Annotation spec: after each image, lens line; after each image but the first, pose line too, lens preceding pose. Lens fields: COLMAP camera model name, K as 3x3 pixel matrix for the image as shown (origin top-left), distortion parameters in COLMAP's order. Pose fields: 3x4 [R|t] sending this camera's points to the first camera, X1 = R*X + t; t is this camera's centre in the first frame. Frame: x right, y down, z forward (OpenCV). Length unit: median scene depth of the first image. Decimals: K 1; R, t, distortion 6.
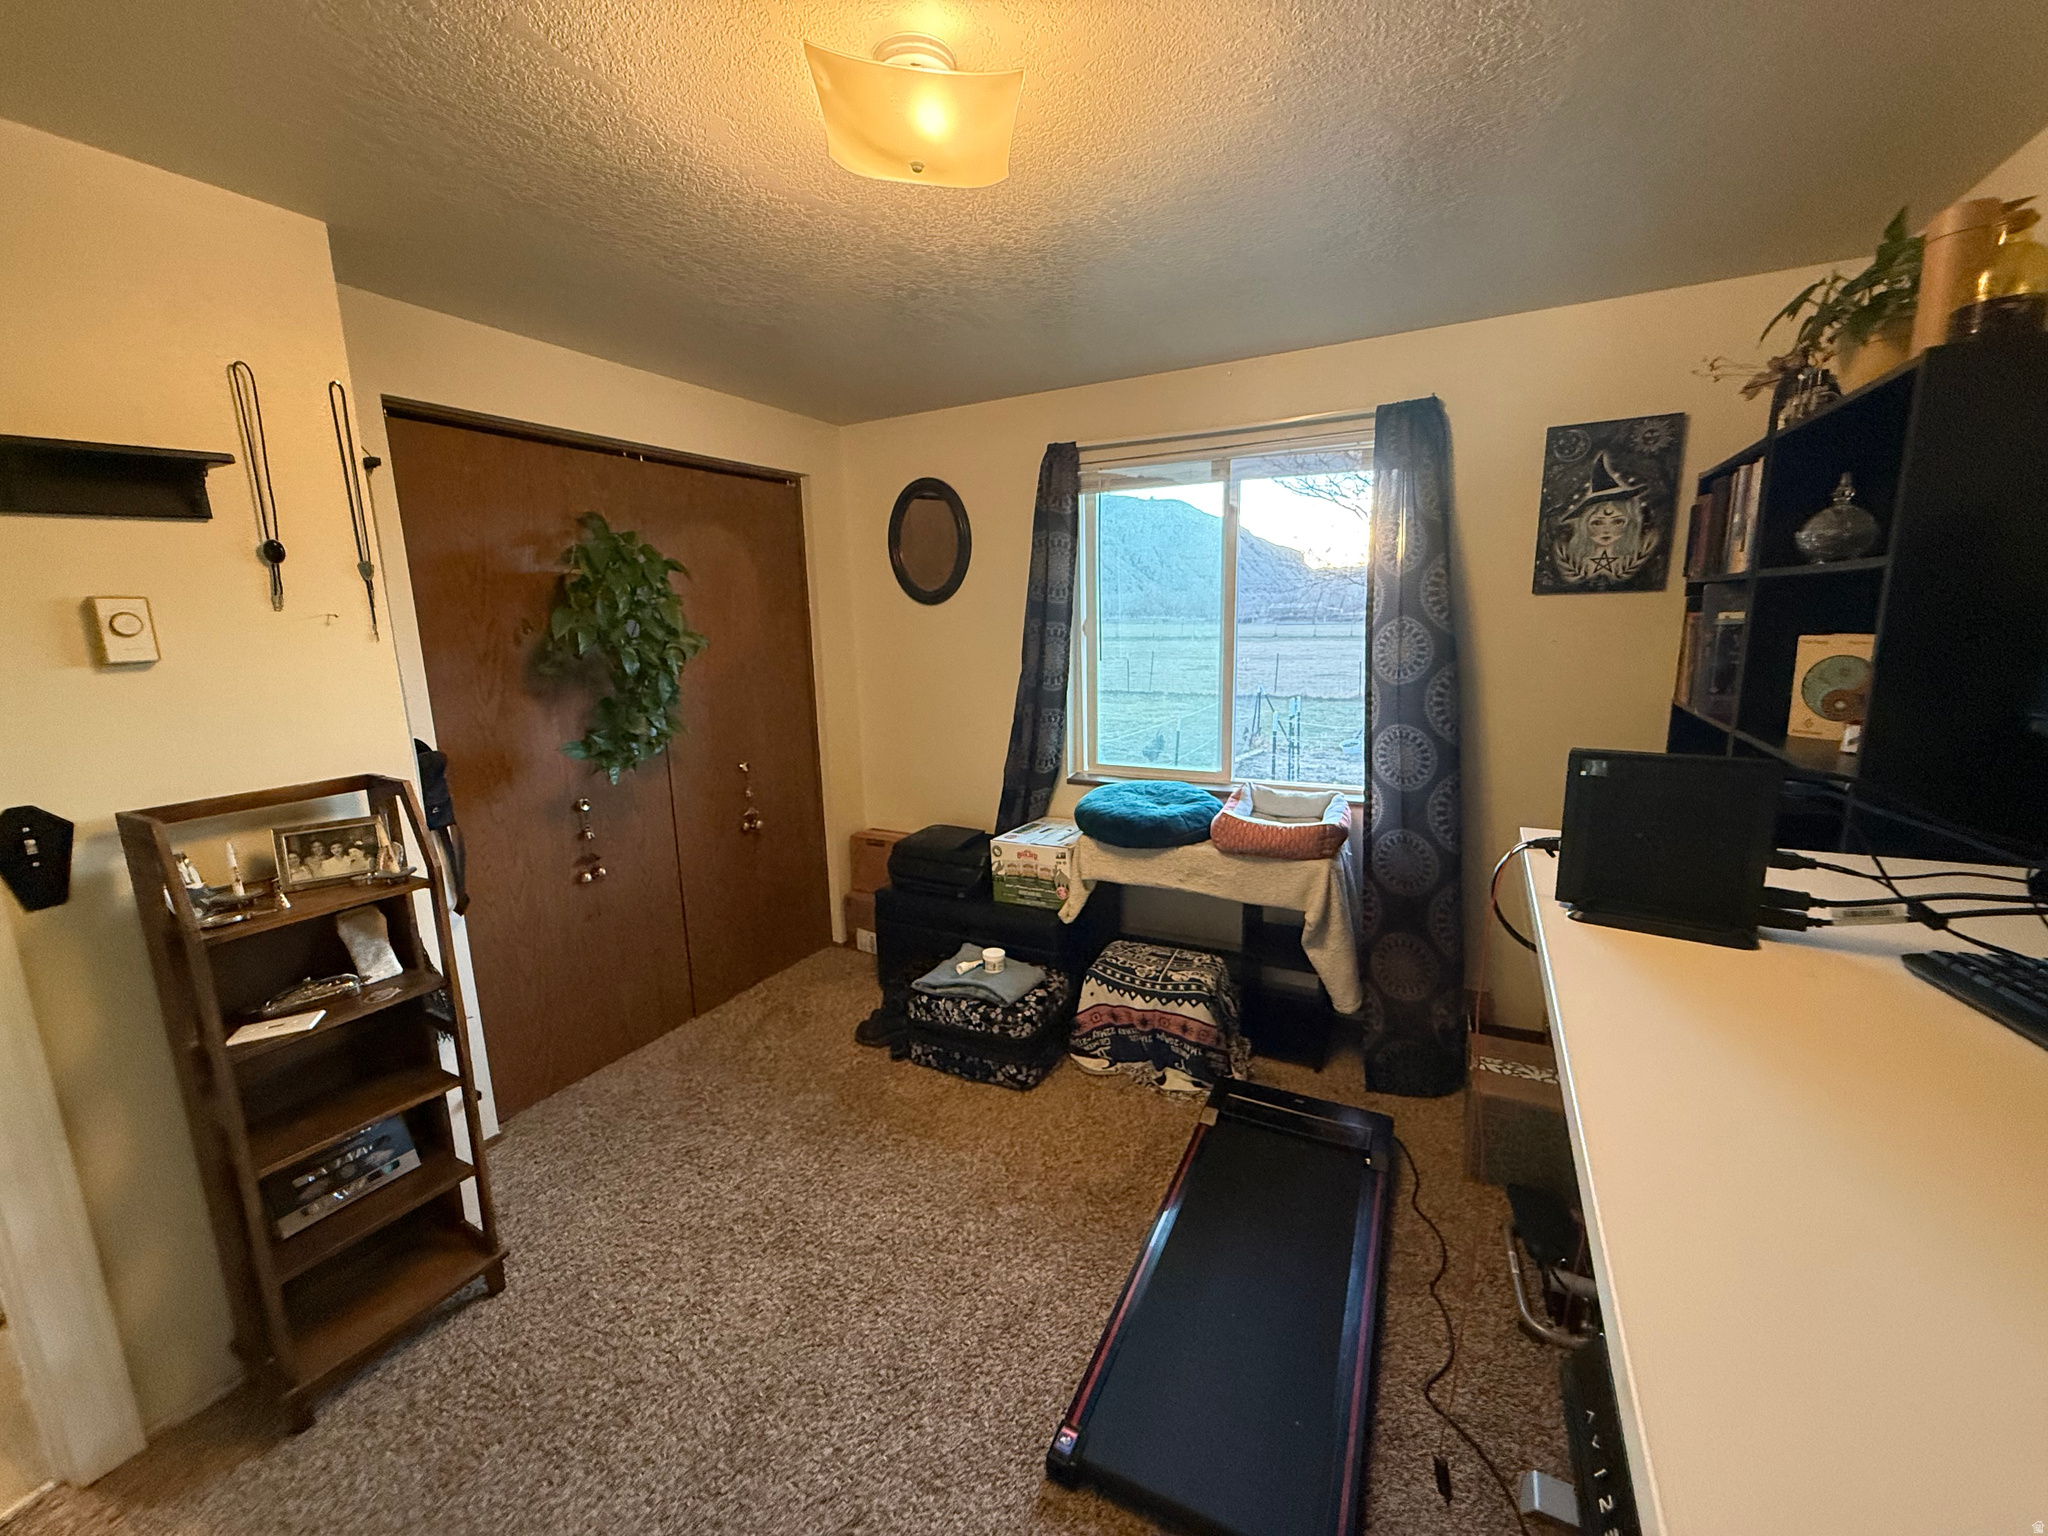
lens RADIAL K [[815.8, 0, 1020.3], [0, 815.8, 770.1], [0, 0, 1]] dist [0.001005, -0.000161]
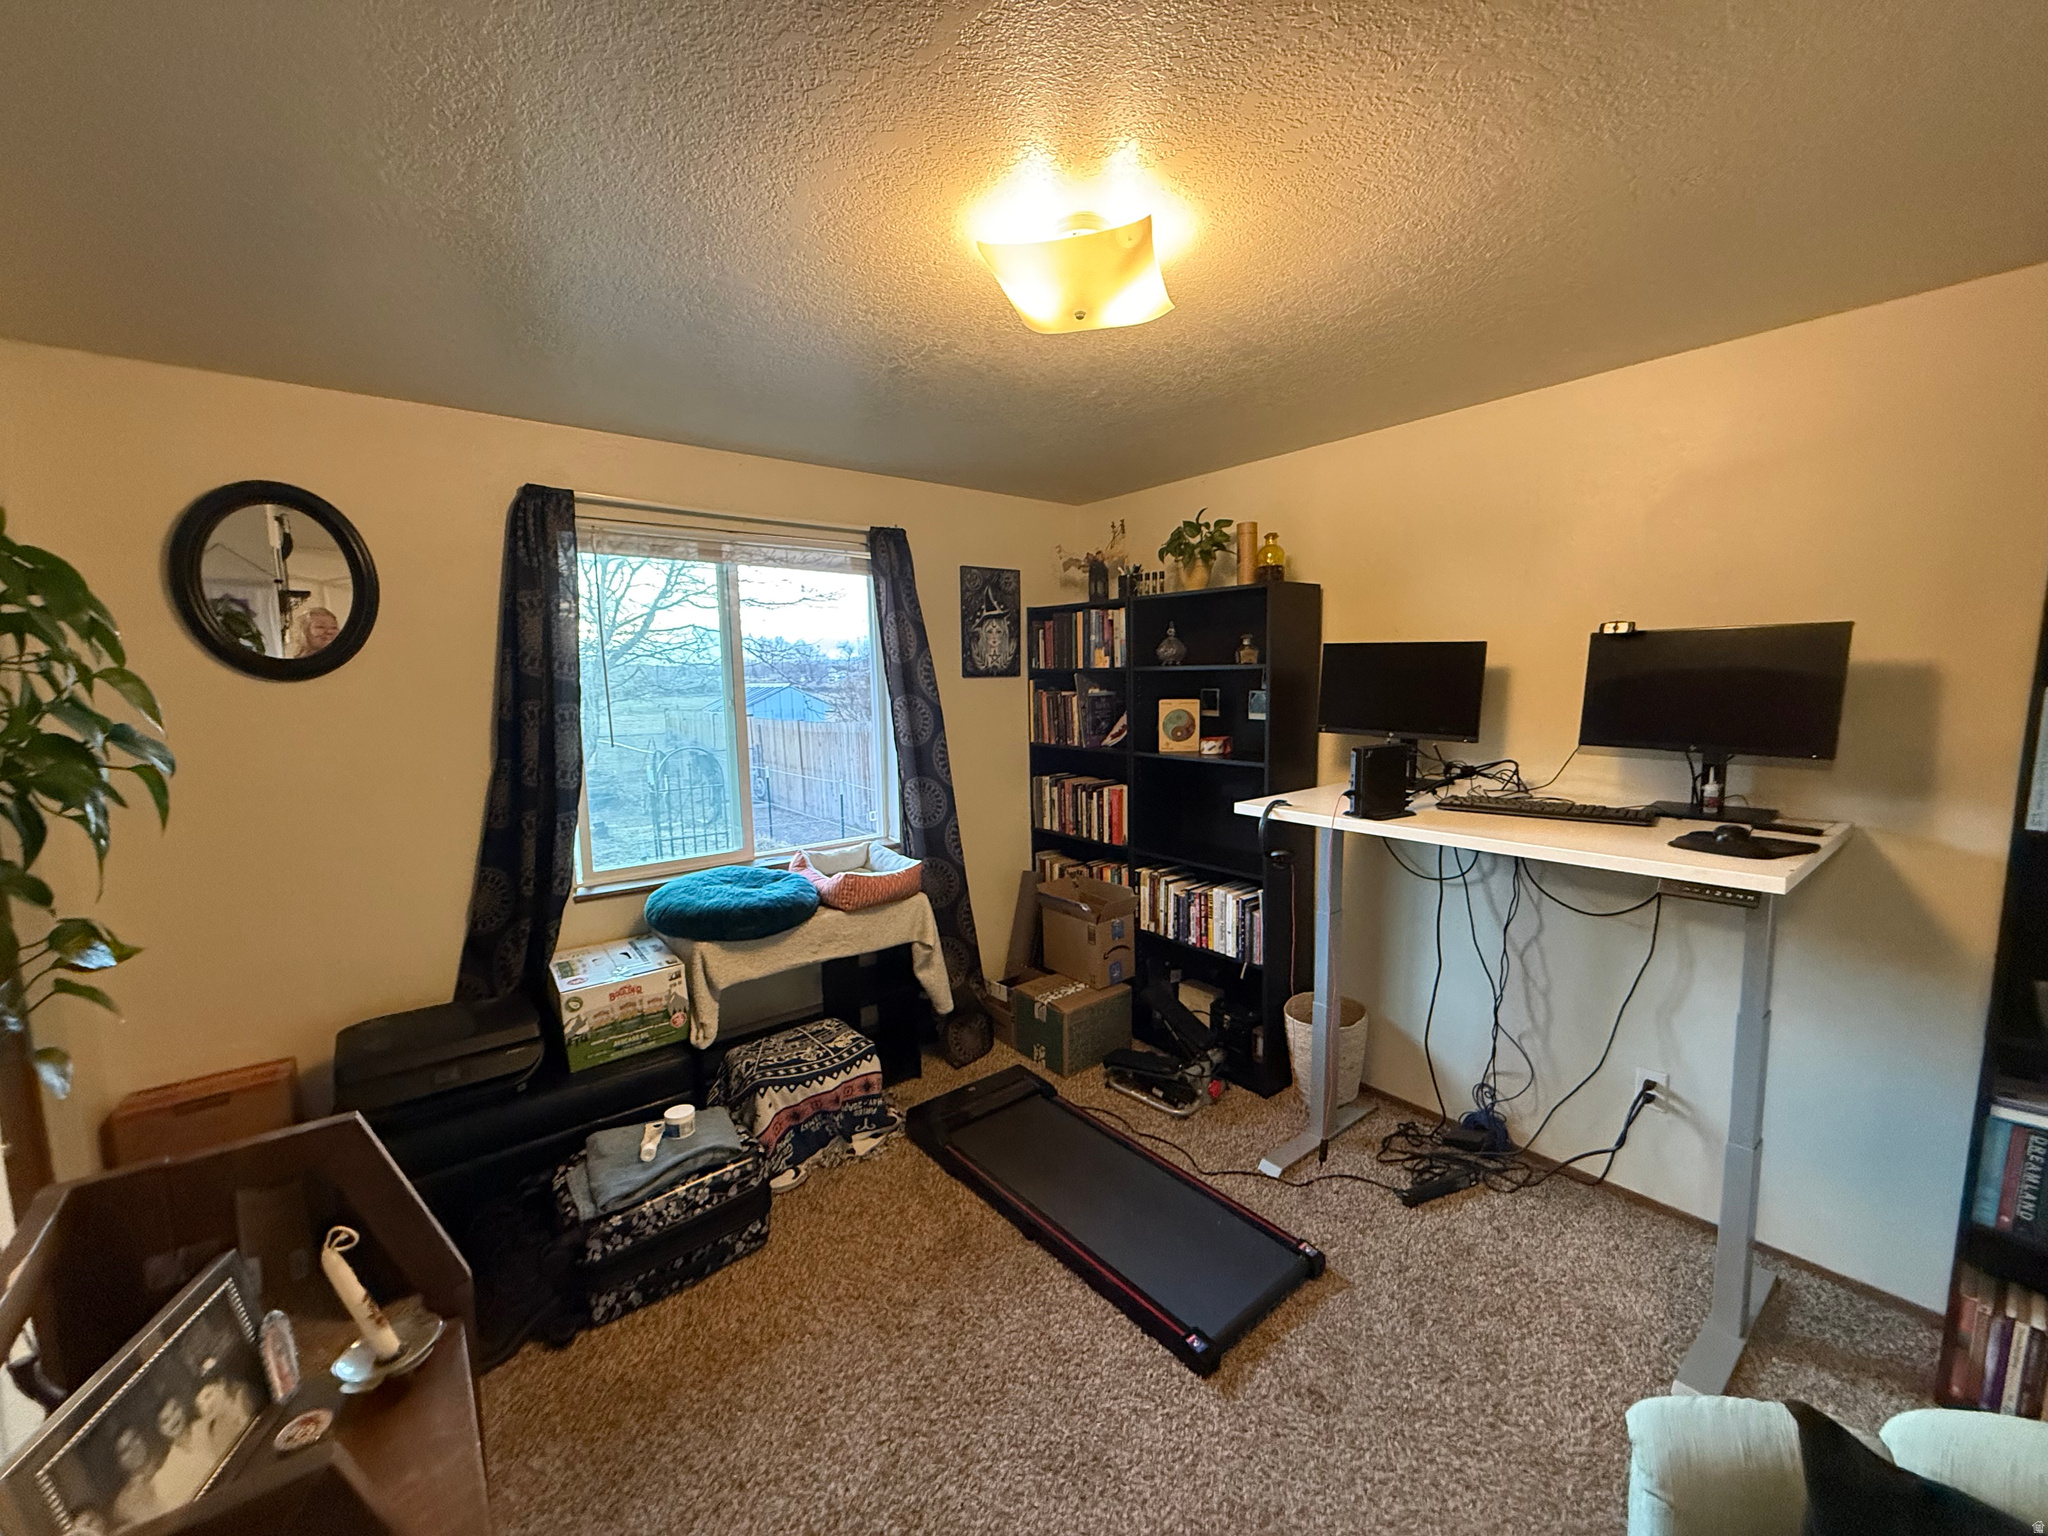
lens RADIAL K [[815.8, 0, 1017.2], [0, 815.8, 771.0], [0, 0, 1]] dist [0.001005, -0.000161]
pose [[0.394231, -0.091504, 0.914445, -0.619047], [0.179558, 0.983523, 0.021006, -0.063018], [-0.901299, 0.155915, 0.404166, 0.338471]]
